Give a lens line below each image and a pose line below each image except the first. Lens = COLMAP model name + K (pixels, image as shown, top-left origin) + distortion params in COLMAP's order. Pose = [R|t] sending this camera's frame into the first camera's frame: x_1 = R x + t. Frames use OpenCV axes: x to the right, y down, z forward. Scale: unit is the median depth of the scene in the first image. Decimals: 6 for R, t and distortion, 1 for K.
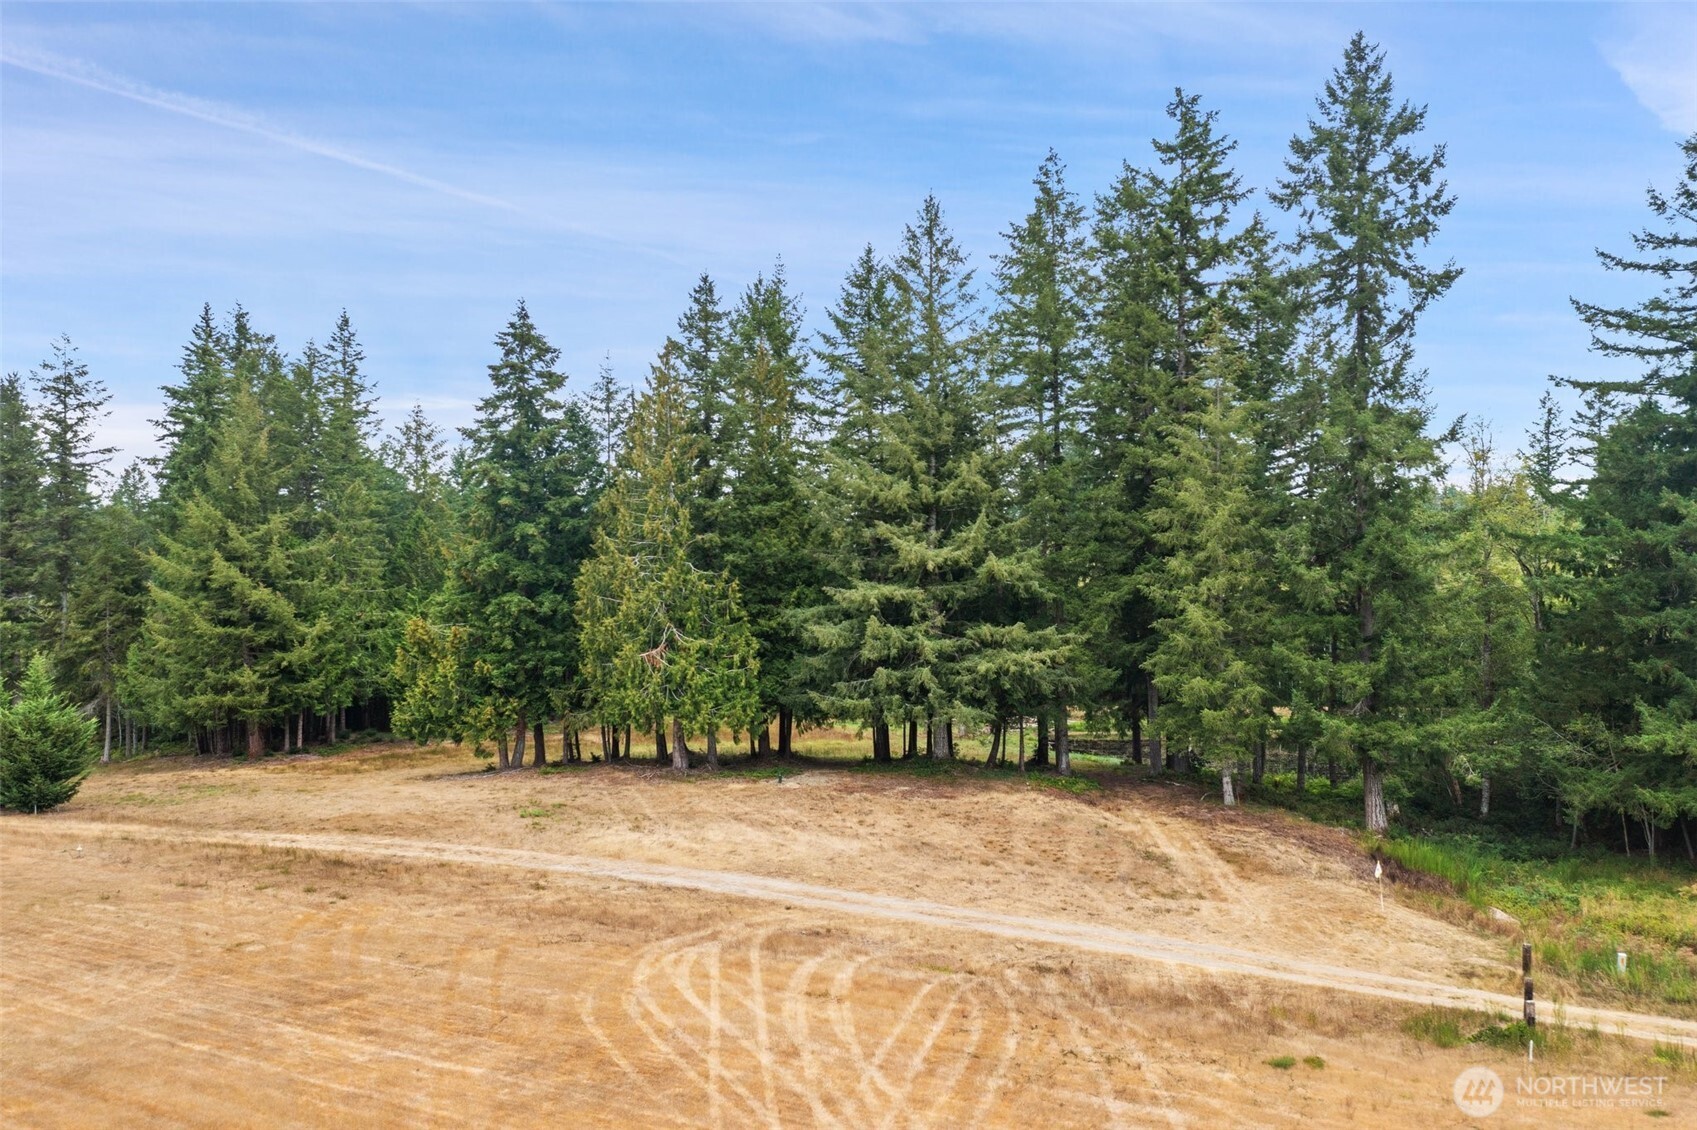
lens RADIAL K [[1388.7, 0, 824.1], [0, 1388.7, 566.2], [0, 0, 1]] dist [-0.019811, -0.008979]
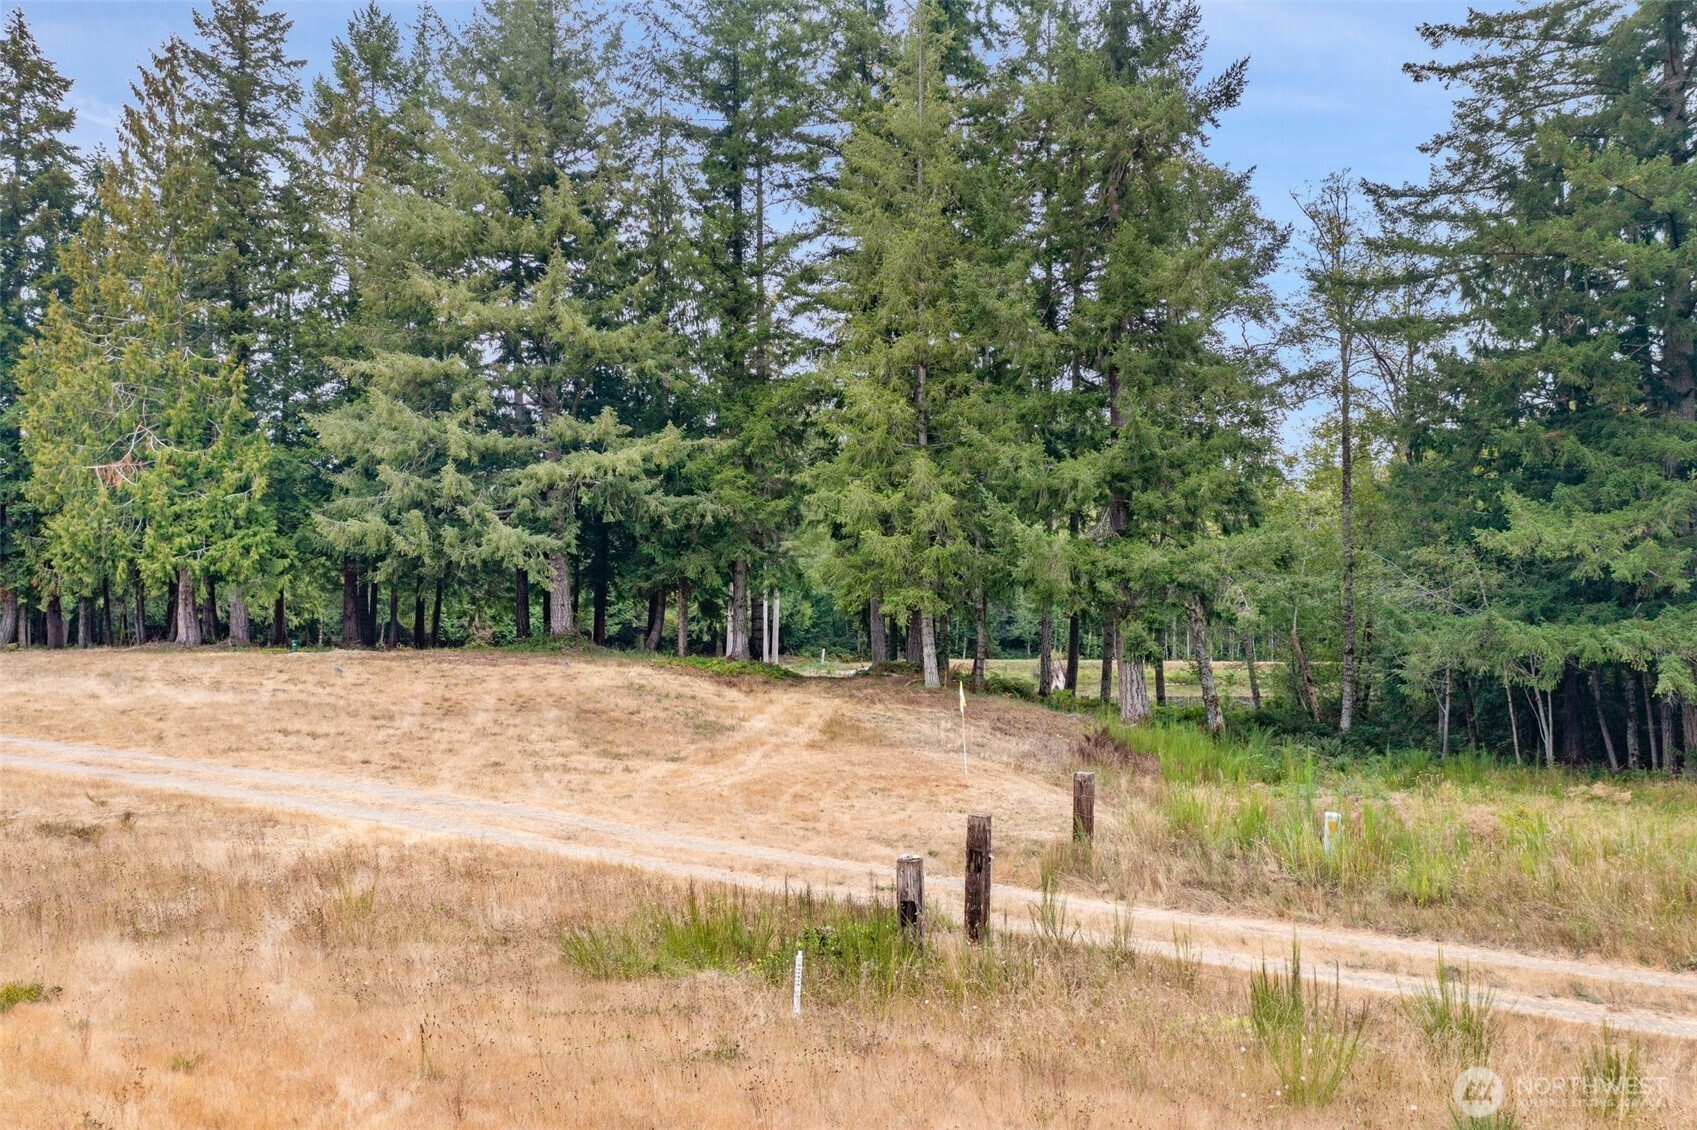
lens RADIAL K [[1357.9, 0, 855.0], [0, 1357.9, 573.9], [0, 0, 1]] dist [-0.004640, -0.034231]
pose [[0.999978, 0.006560, 0.001279, 0.265455], [-0.006540, 0.999871, -0.014672, 0.132496], [-0.001375, 0.014663, 0.999892, 0.348111]]
